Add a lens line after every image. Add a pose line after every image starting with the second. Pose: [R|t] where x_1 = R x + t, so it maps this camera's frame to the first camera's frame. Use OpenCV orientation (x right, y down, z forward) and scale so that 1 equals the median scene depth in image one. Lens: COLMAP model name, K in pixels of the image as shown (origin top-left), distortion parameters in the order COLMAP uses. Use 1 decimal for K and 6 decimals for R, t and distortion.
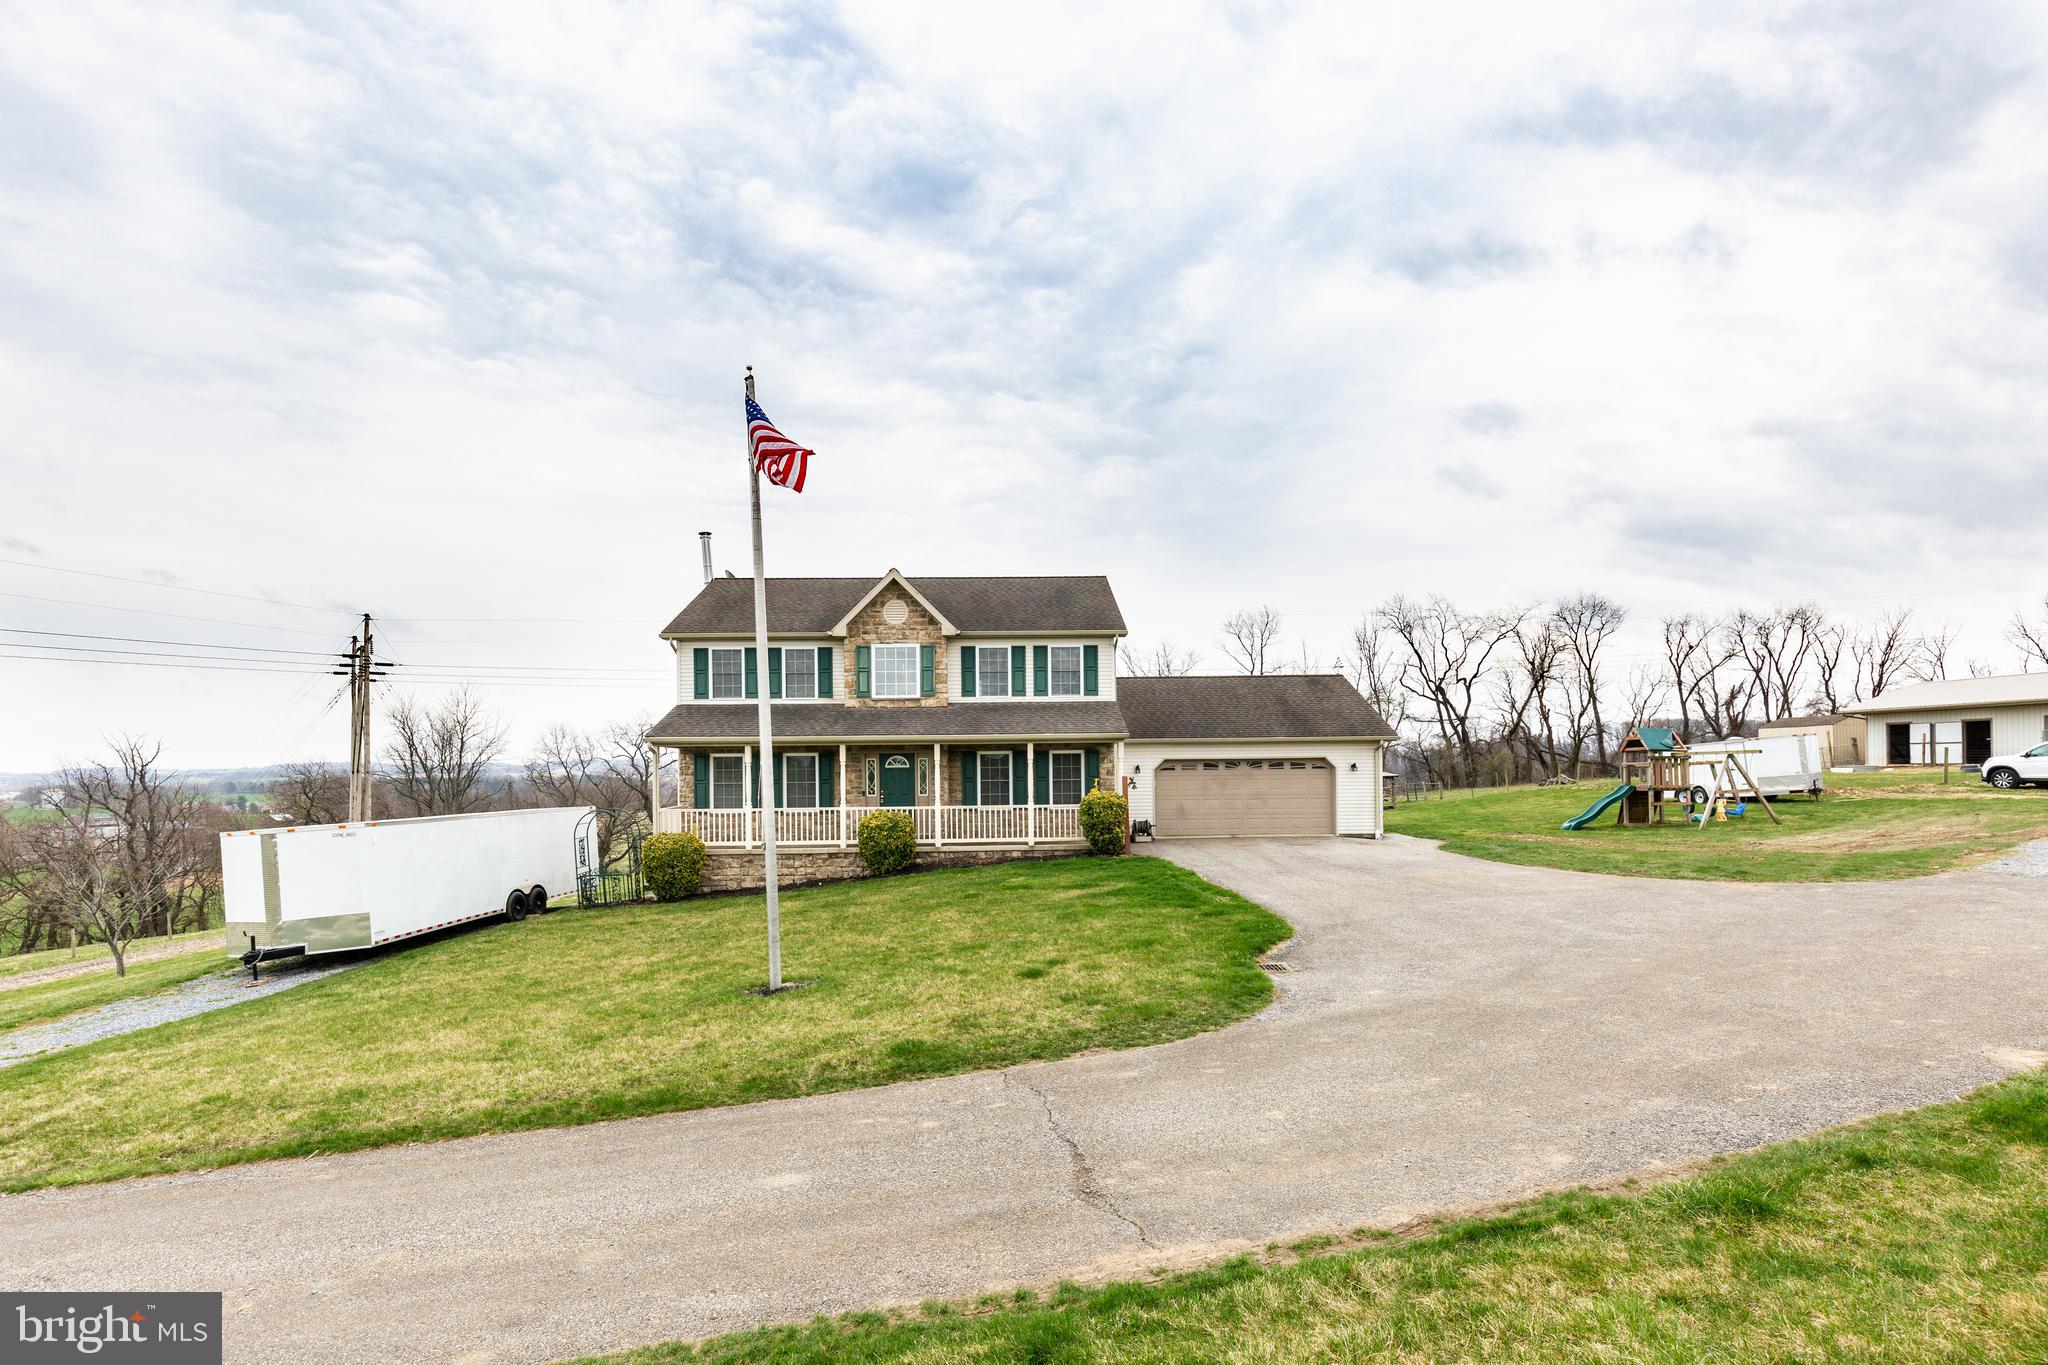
lens RADIAL K [[931.0, 0, 1023.6], [0, 931.0, 744.2], [0, 0, 1]] dist [0.002113, 0.000212]
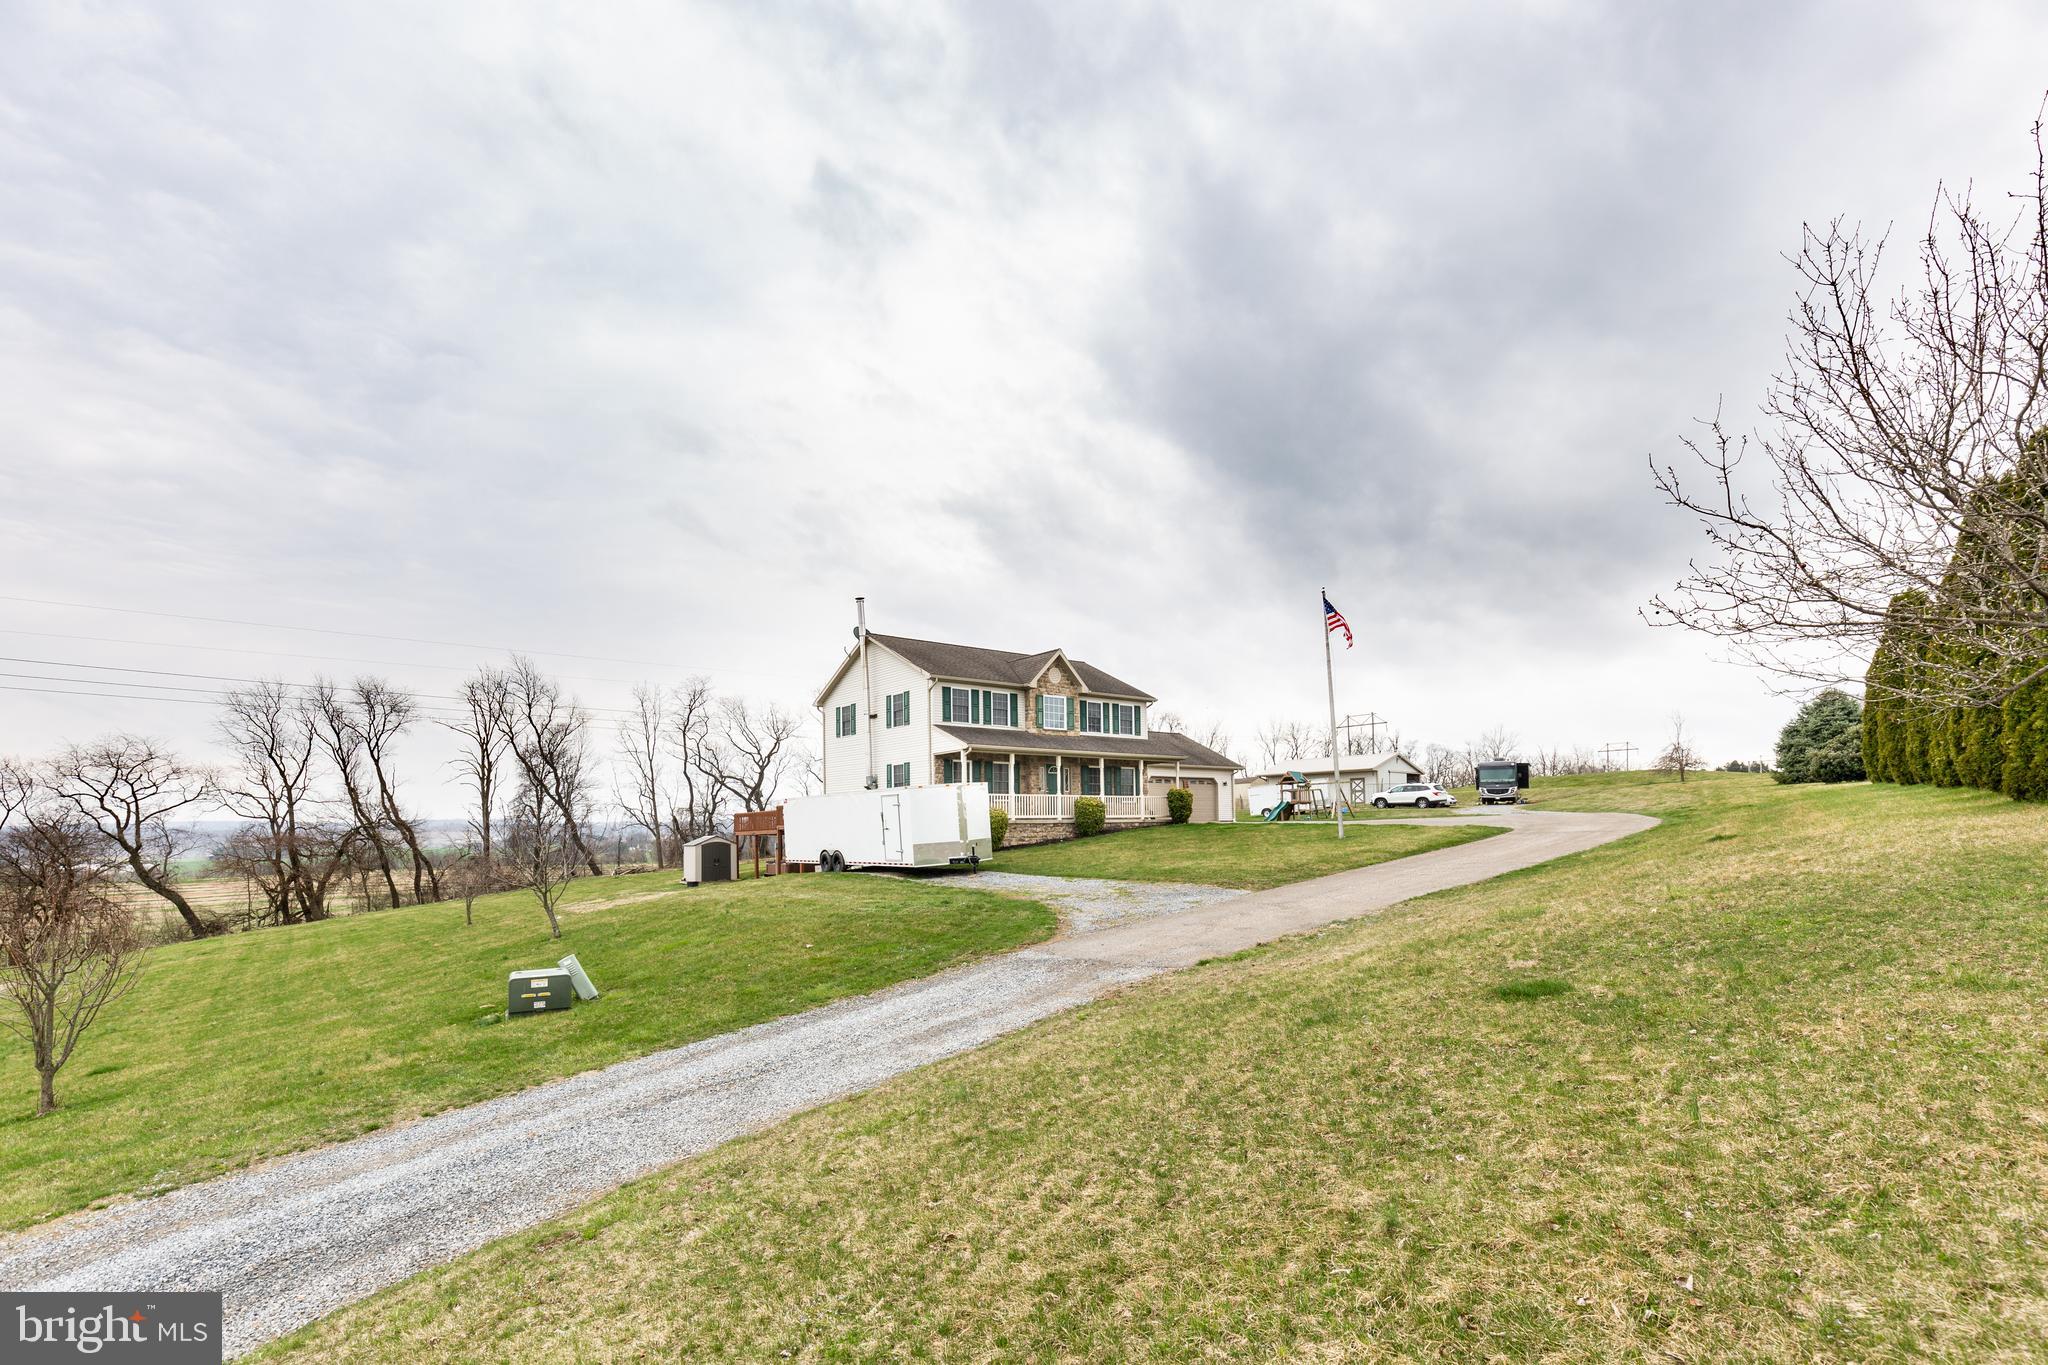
lens RADIAL K [[931.0, 0, 1023.6], [0, 931.0, 744.2], [0, 0, 1]] dist [0.002113, 0.000212]
pose [[0.787332, 0.054973, 0.614073, -1.152983], [-0.010285, 0.997049, -0.076071, 0.096811], [-0.616443, 0.053578, 0.785574, -0.212221]]
